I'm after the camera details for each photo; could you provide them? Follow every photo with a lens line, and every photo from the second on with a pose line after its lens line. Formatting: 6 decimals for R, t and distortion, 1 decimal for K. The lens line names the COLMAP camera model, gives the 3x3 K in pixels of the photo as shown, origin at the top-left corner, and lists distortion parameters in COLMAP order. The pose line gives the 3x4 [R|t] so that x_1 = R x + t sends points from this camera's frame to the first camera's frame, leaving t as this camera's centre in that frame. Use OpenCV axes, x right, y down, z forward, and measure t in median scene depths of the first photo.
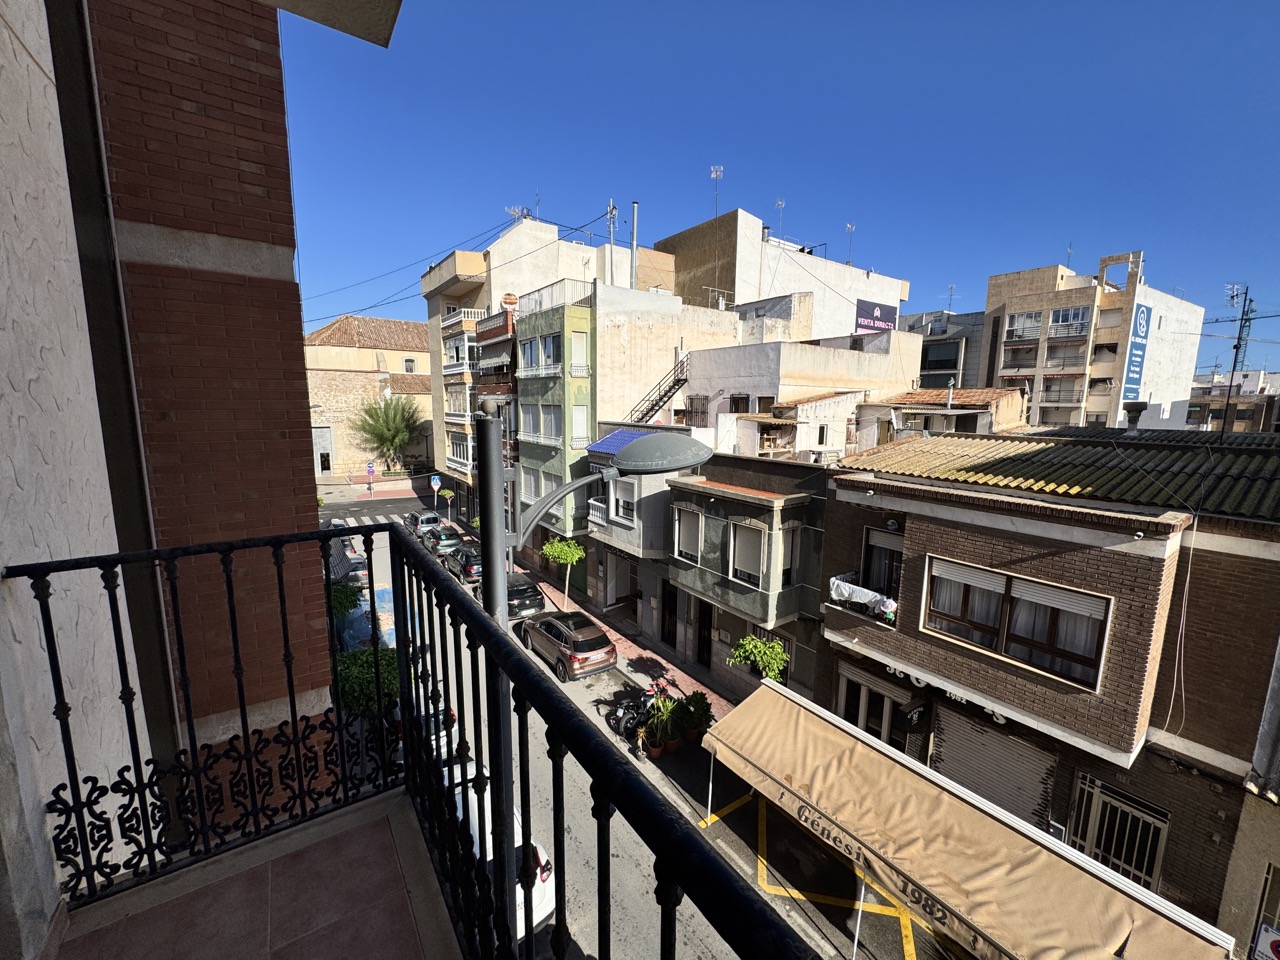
lens RADIAL K [[510.8, 0, 640.0], [0, 510.8, 480.0], [0, 0, 1]] dist [-0.002693, 0.000657]
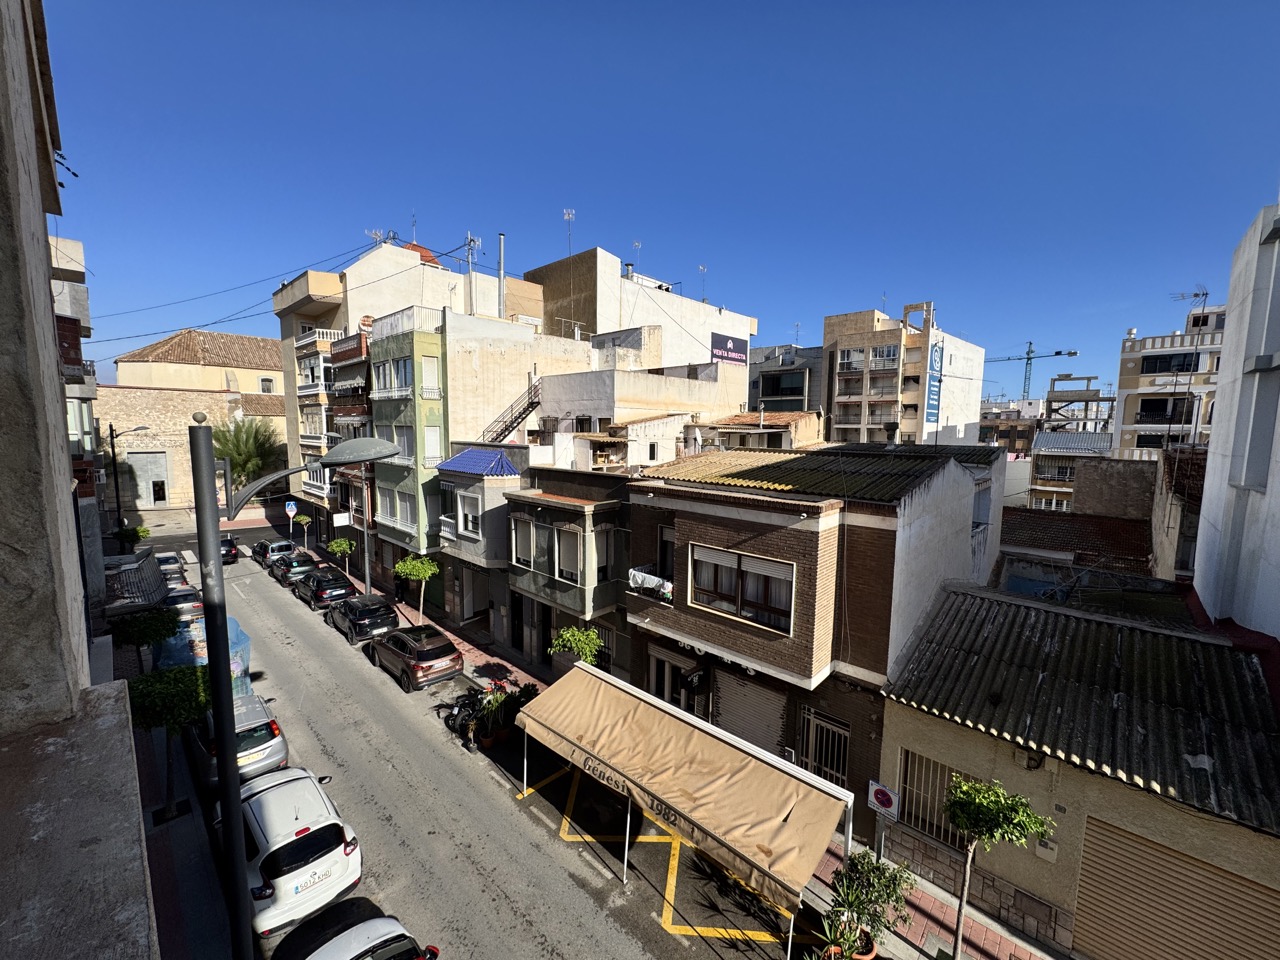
lens RADIAL K [[509.0, 0, 640.0], [0, 509.0, 480.0], [0, 0, 1]] dist [-0.003302, 0.000296]
pose [[0.980553, -0.021382, 0.195088, 0.096571], [0.029946, 0.998708, -0.041055, 0.019130], [-0.193958, 0.046099, 0.979926, -0.094947]]
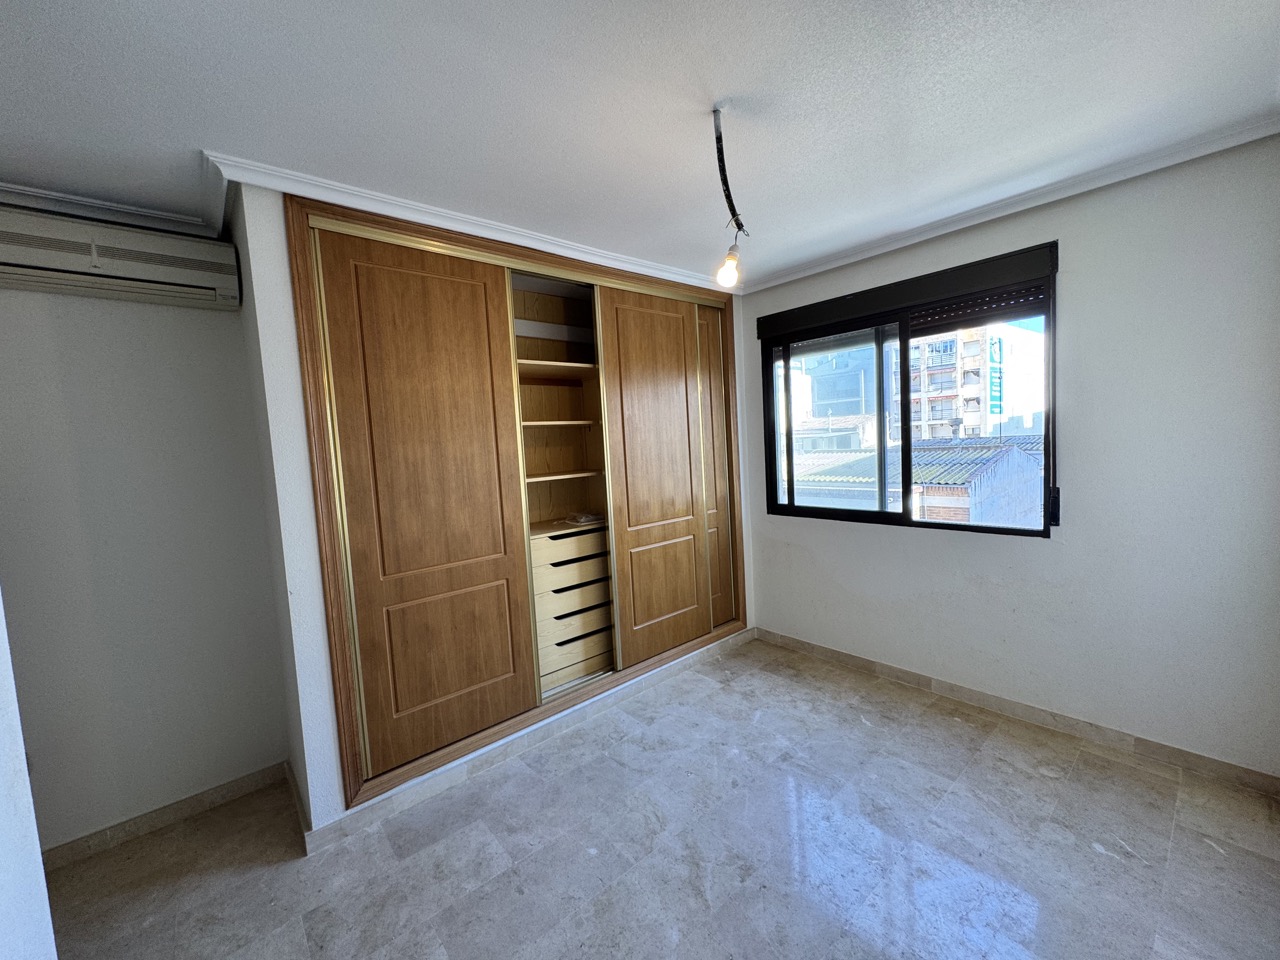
lens RADIAL K [[512.2, 0, 640.0], [0, 512.2, 480.0], [0, 0, 1]] dist [-0.002254, 0.000334]
pose [[0.991811, -0.075530, 0.102987, -0.014400], [0.083243, 0.993869, -0.072771, 0.034224], [-0.096859, 0.080748, 0.992017, -0.227158]]
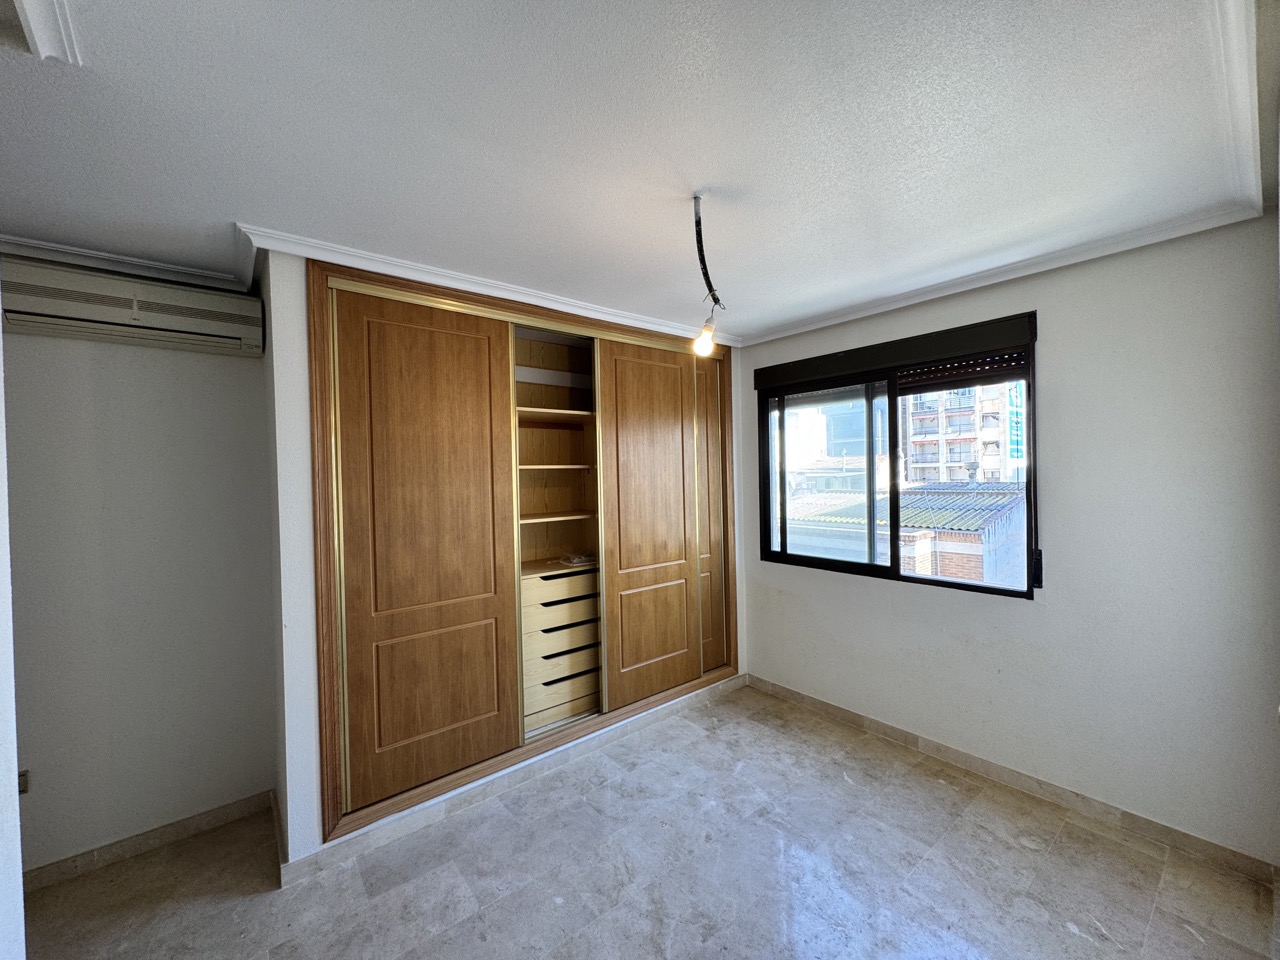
lens RADIAL K [[510.8, 0, 640.0], [0, 510.8, 480.0], [0, 0, 1]] dist [-0.002693, 0.000657]
pose [[0.996443, -0.035541, 0.076407, -0.007981], [0.045690, 0.989727, -0.135475, 0.031105], [-0.070807, 0.138484, 0.987830, -0.232325]]
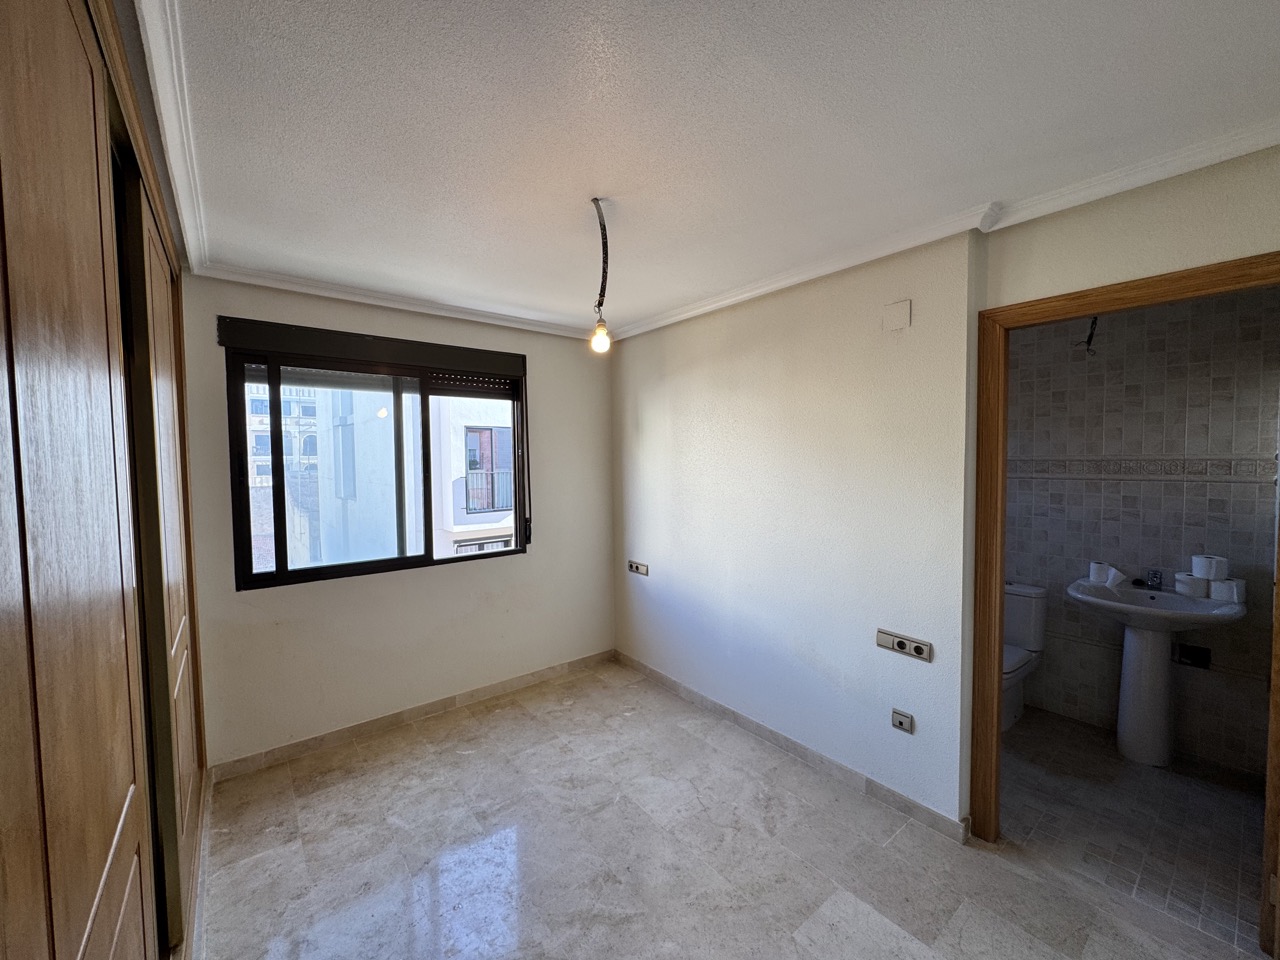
lens RADIAL K [[511.4, 0, 640.0], [0, 511.4, 480.0], [0, 0, 1]] dist [-0.001741, 0.000024]
pose [[-0.064813, -0.055844, 0.996334, -0.084760], [0.159359, 0.985040, 0.065578, 0.016928], [-0.985091, 0.163025, -0.054944, -0.148140]]
